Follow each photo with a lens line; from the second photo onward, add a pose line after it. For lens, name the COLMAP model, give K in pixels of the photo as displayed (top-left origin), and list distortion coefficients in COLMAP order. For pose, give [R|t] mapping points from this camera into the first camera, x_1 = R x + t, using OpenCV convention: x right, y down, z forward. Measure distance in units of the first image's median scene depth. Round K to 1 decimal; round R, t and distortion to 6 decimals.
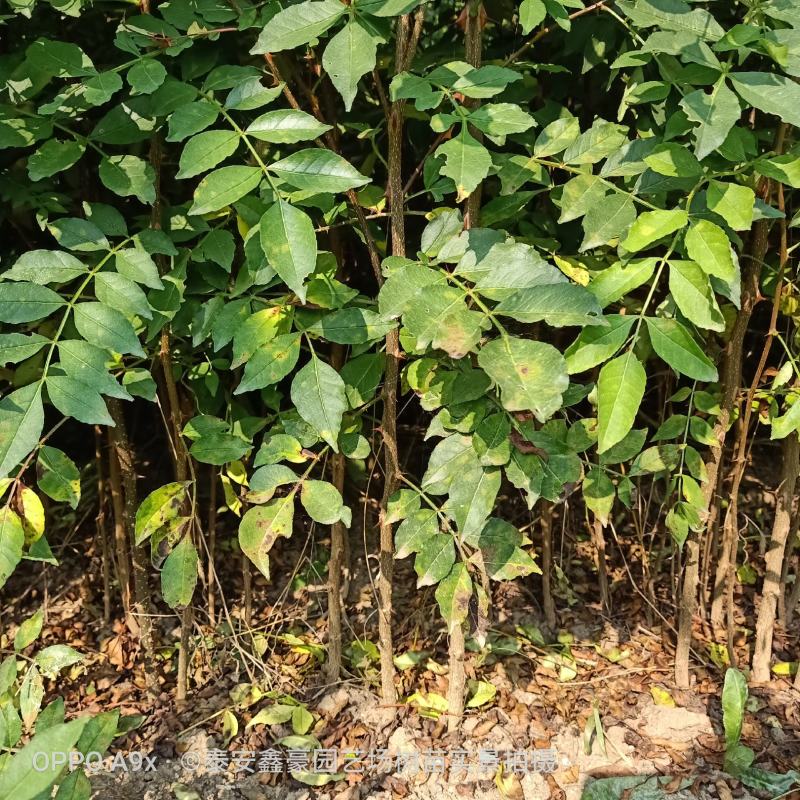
lens RADIAL K [[767.1, 0, 400.0], [0, 767.1, 397.6], [0, 0, 1]] dist [-0.010496, 0.000000]
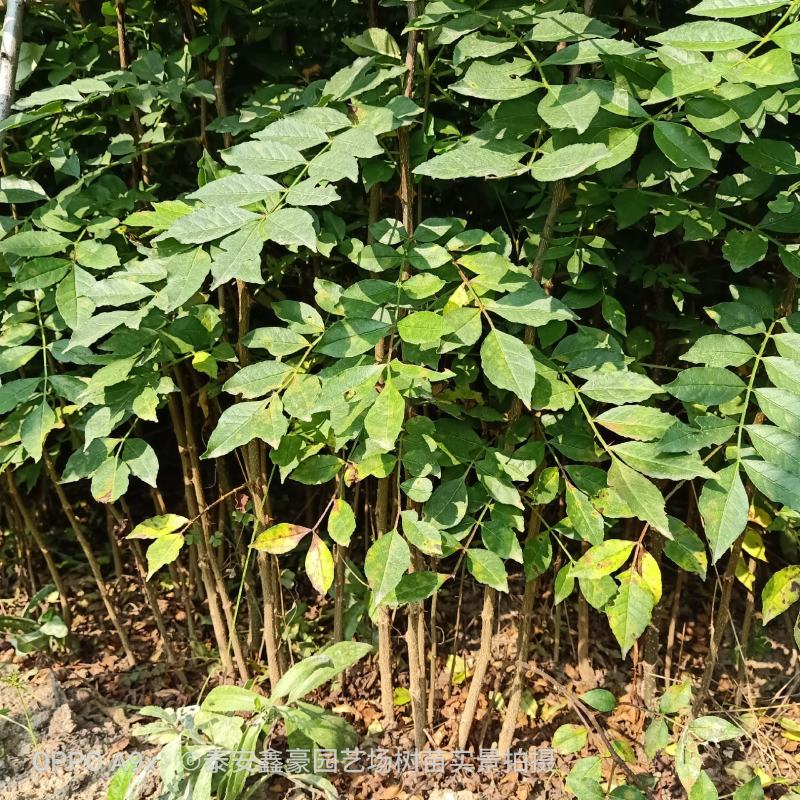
lens RADIAL K [[767.1, 0, 399.5], [0, 767.1, 402.4], [0, 0, 1]] dist [-0.010496, 0.000000]
pose [[0.939220, 0.069796, -0.336147, -0.485643], [-0.081849, 0.996406, -0.021802, -0.038797], [0.333417, 0.047990, 0.941557, -0.122593]]
